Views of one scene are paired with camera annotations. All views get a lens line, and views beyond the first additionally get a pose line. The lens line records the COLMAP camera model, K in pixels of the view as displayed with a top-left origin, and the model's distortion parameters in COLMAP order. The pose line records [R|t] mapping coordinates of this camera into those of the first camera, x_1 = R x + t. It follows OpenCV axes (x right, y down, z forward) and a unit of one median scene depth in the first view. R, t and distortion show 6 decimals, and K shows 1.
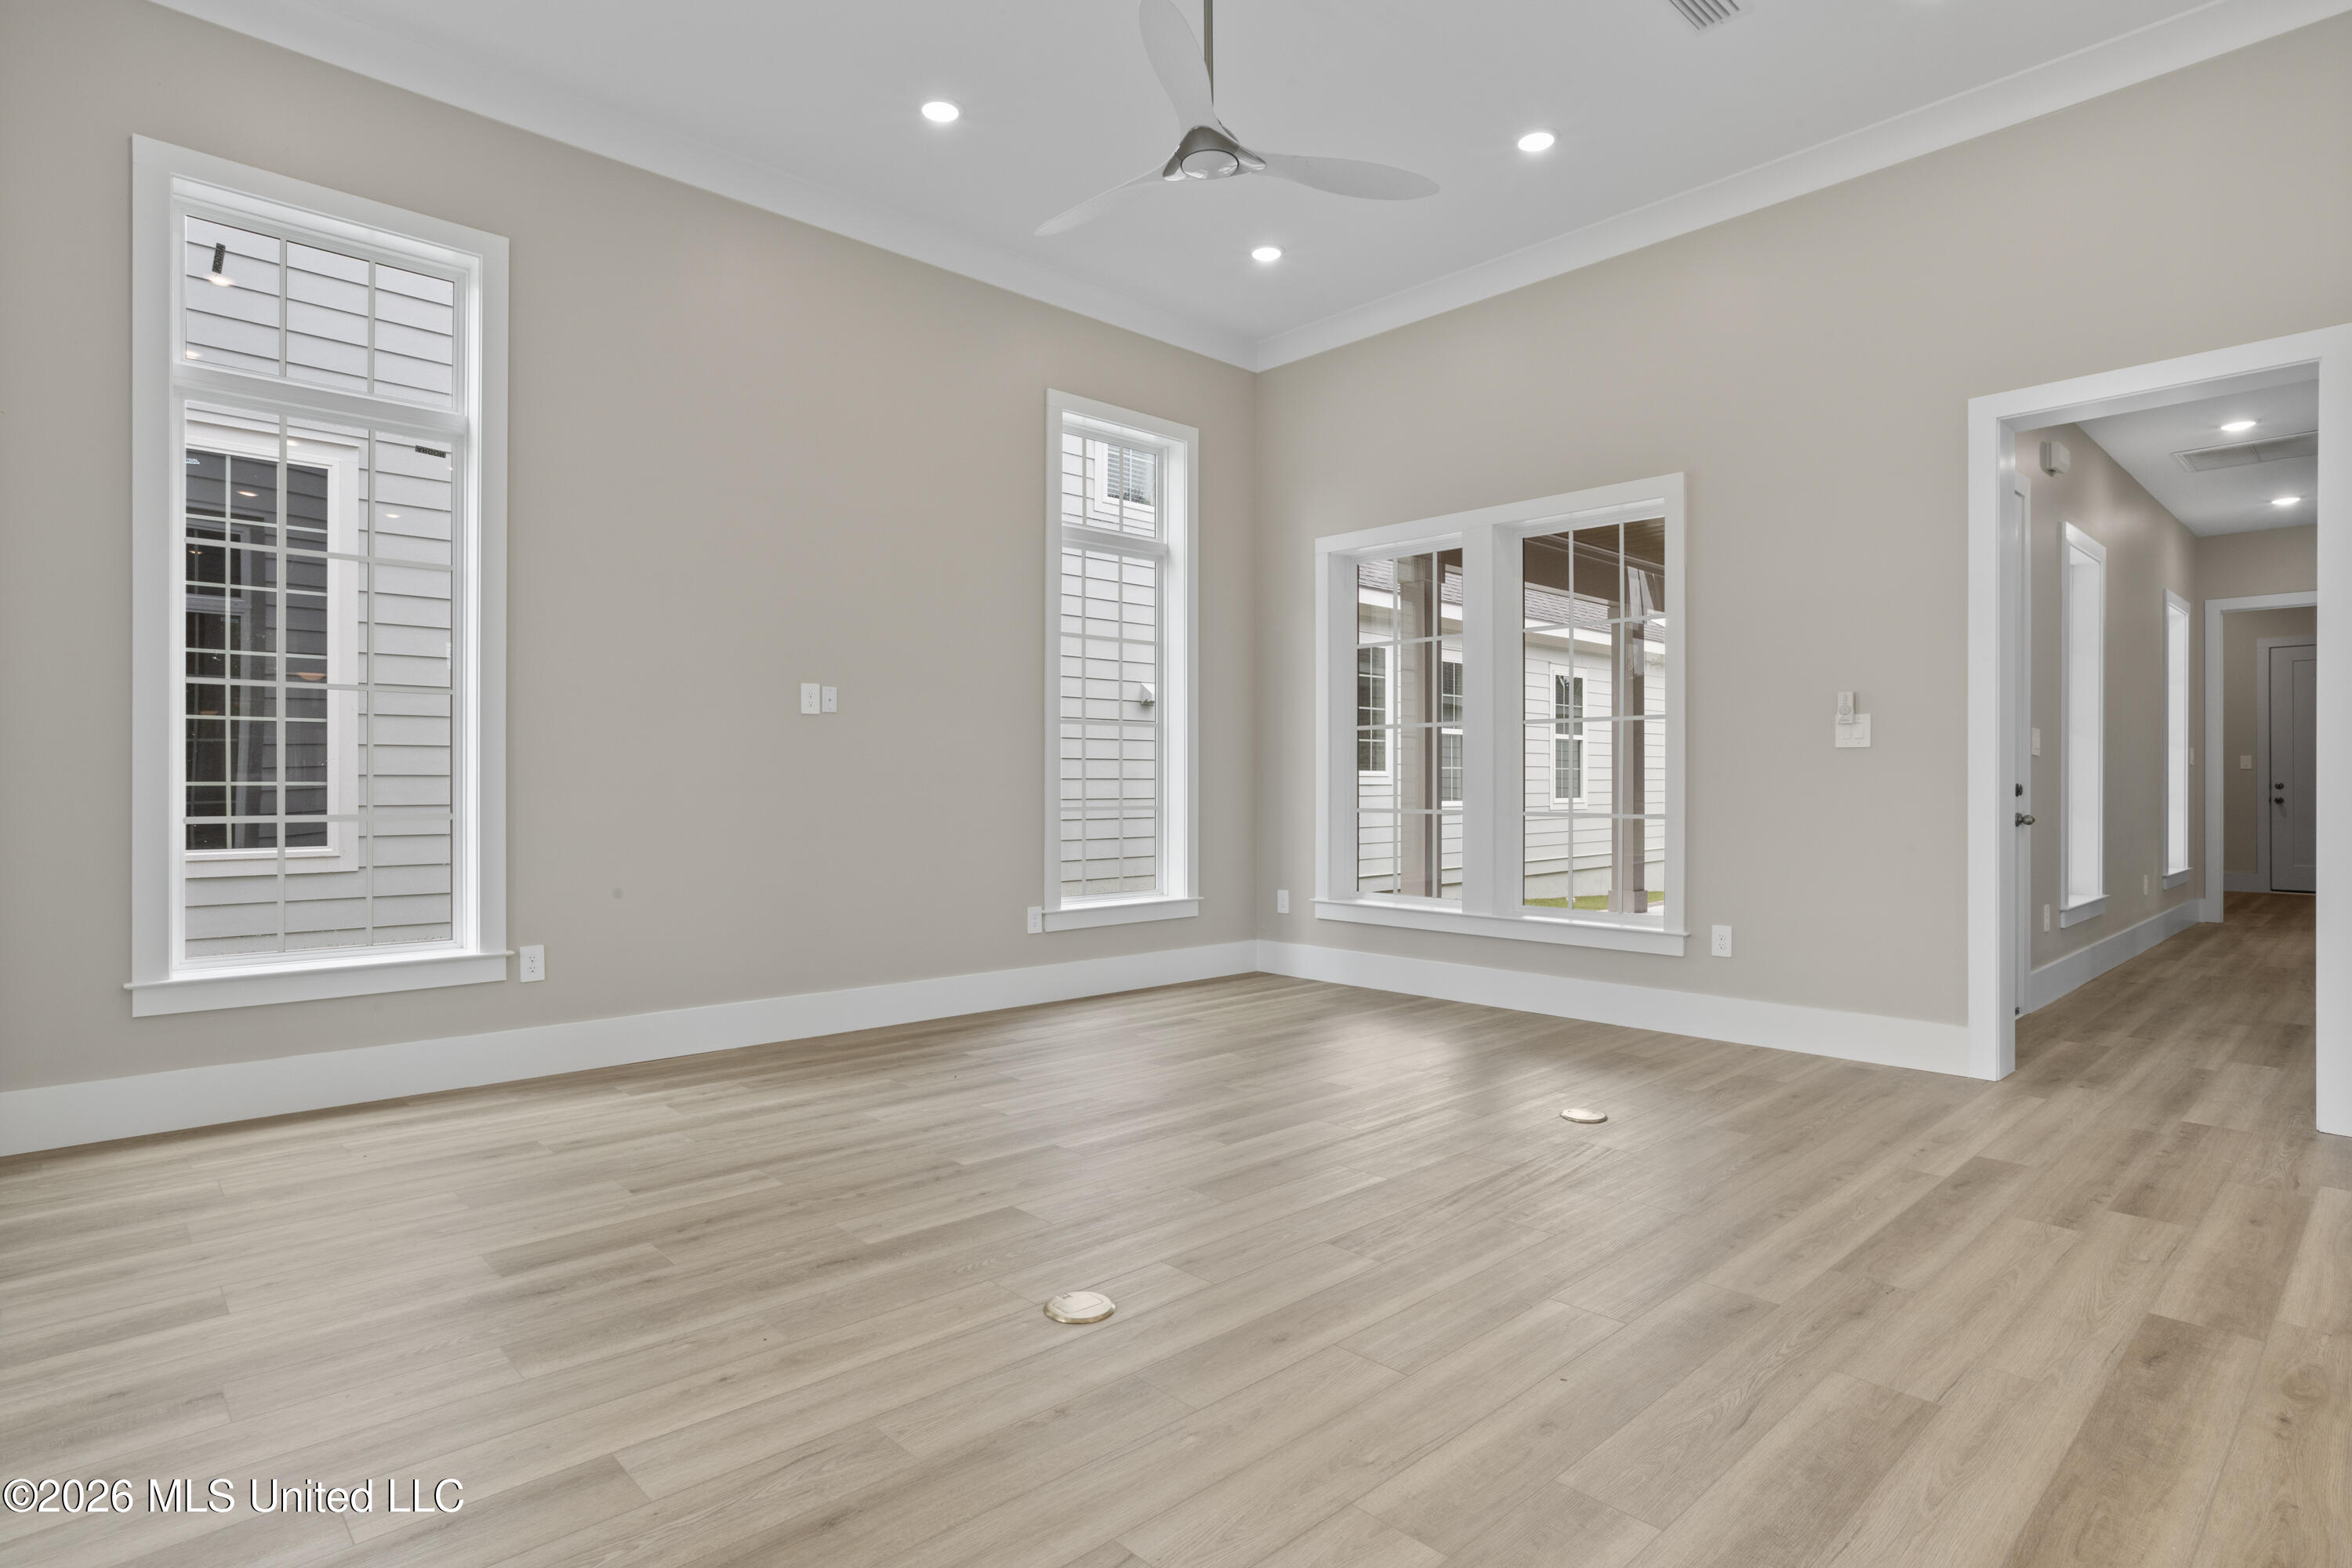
lens RADIAL K [[1228.1, 0, 1166.0], [0, 1228.1, 783.3], [0, 0, 1]] dist [-0.051813, 0.030911]
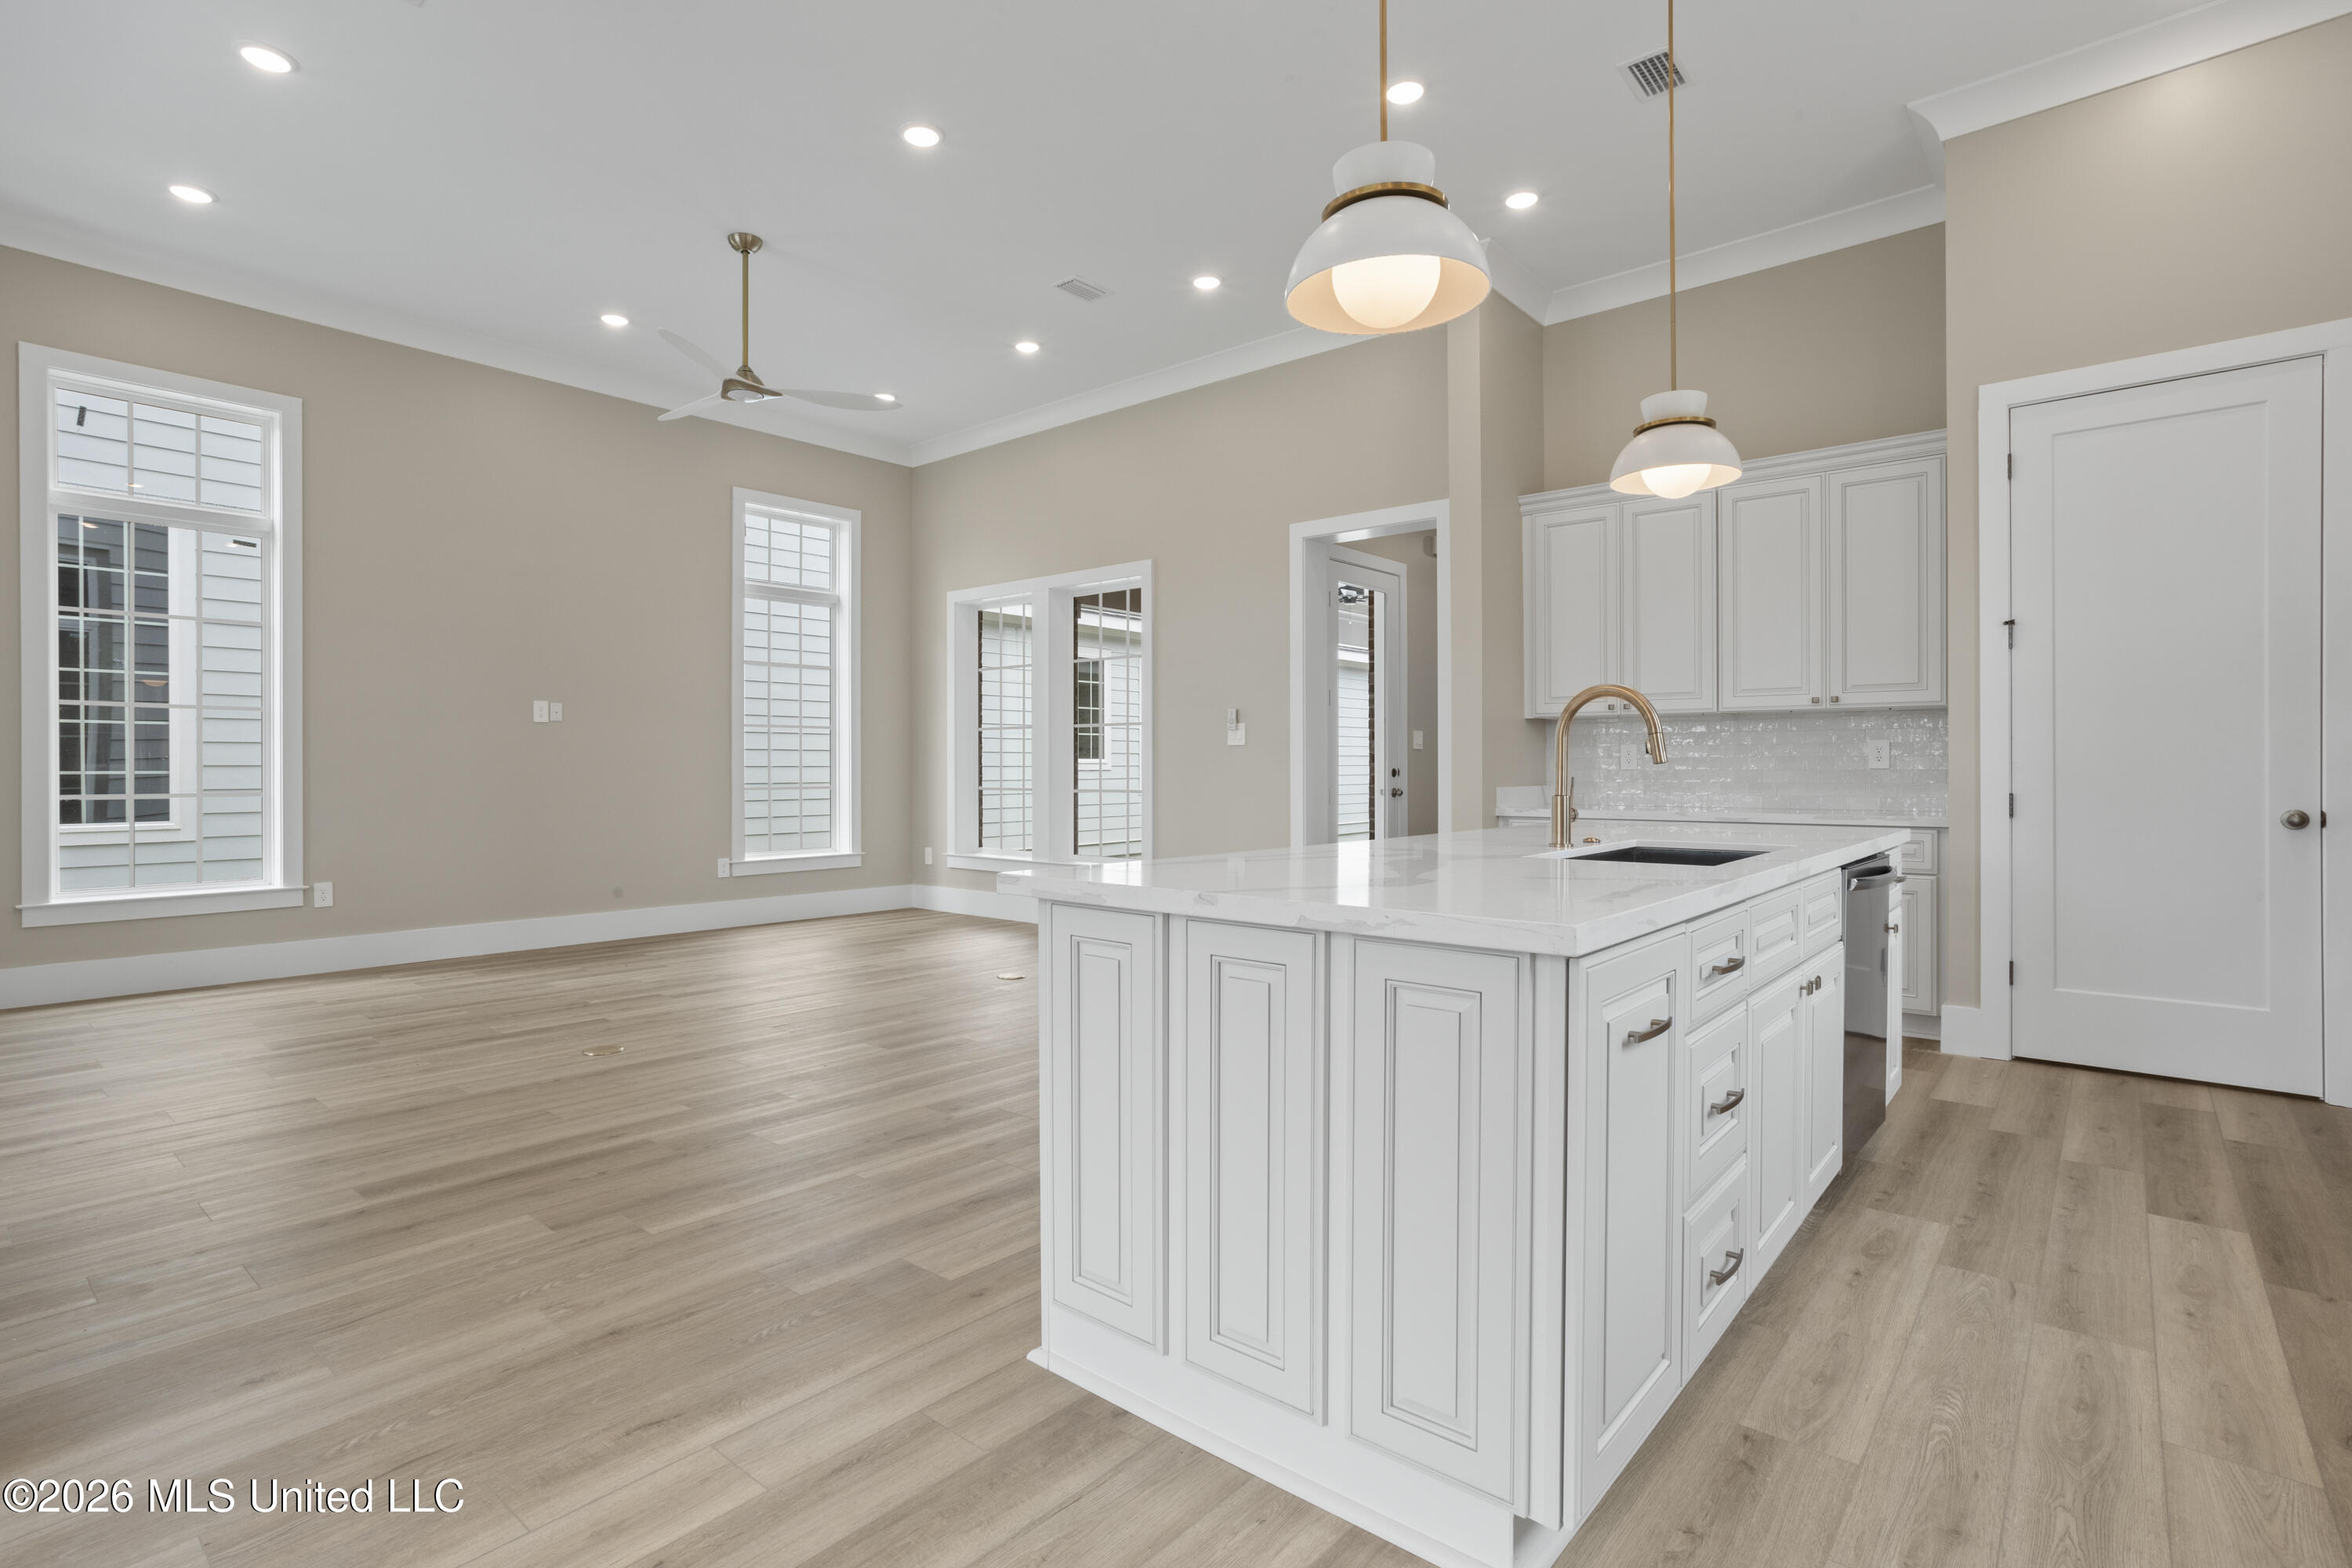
lens RADIAL K [[1158.4, 0, 1159.9], [0, 1158.4, 767.6], [0, 0, 1]] dist [-0.028805, 0.023702]
pose [[0.994616, -0.002933, 0.103584, 0.341112], [0.003063, 0.999995, -0.001095, 0.000134], [-0.103581, 0.001406, 0.994620, -0.487031]]
